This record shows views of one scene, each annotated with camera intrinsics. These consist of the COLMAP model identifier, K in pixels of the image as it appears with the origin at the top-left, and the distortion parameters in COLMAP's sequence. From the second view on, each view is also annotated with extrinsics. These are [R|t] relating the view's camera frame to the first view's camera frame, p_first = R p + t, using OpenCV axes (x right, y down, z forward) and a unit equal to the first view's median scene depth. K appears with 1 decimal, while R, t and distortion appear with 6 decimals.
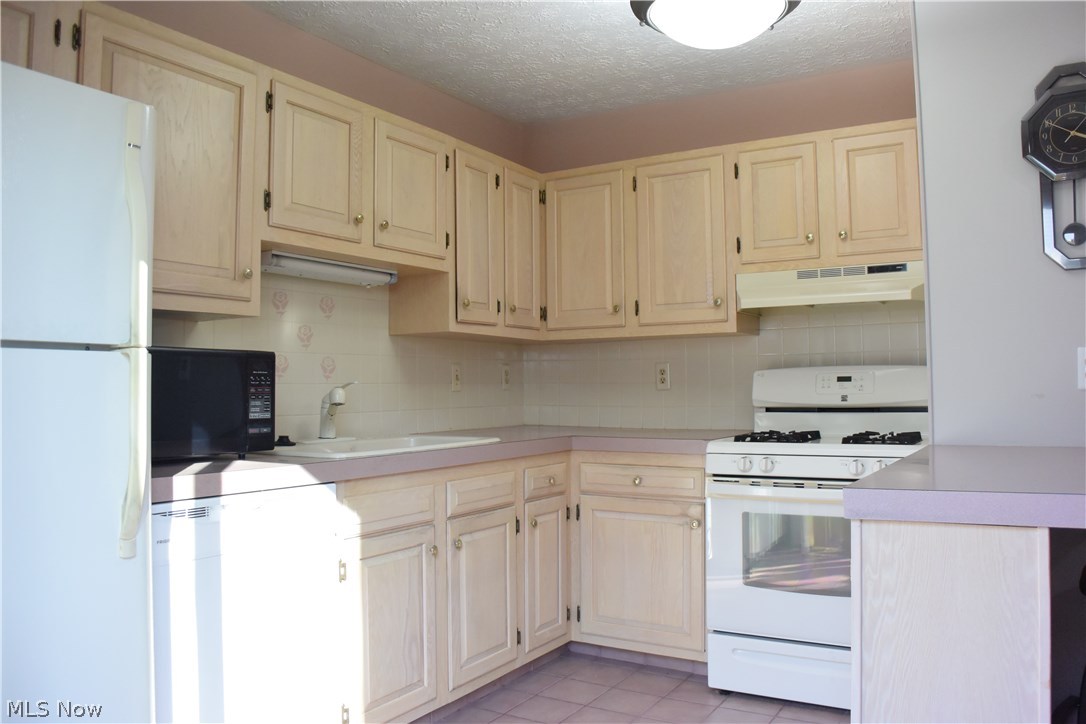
lens RADIAL K [[855.1, 0, 543.0], [0, 855.1, 362.0], [0, 0, 1]] dist [-0.145927, 0.098746]
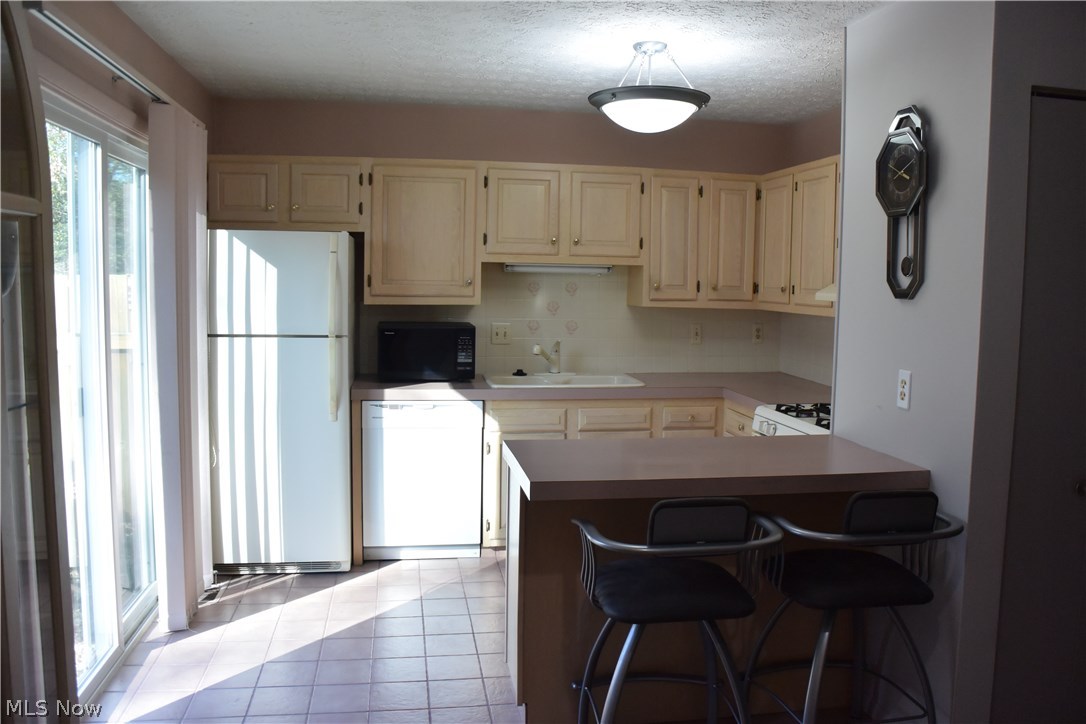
lens RADIAL K [[855.1, 0, 543.0], [0, 855.1, 362.0], [0, 0, 1]] dist [-0.145927, 0.098746]
pose [[0.651384, 0.095633, -0.752697, 0.969972], [0.001780, 0.991830, 0.127556, -0.140788], [0.758746, -0.084428, 0.645892, -0.080687]]
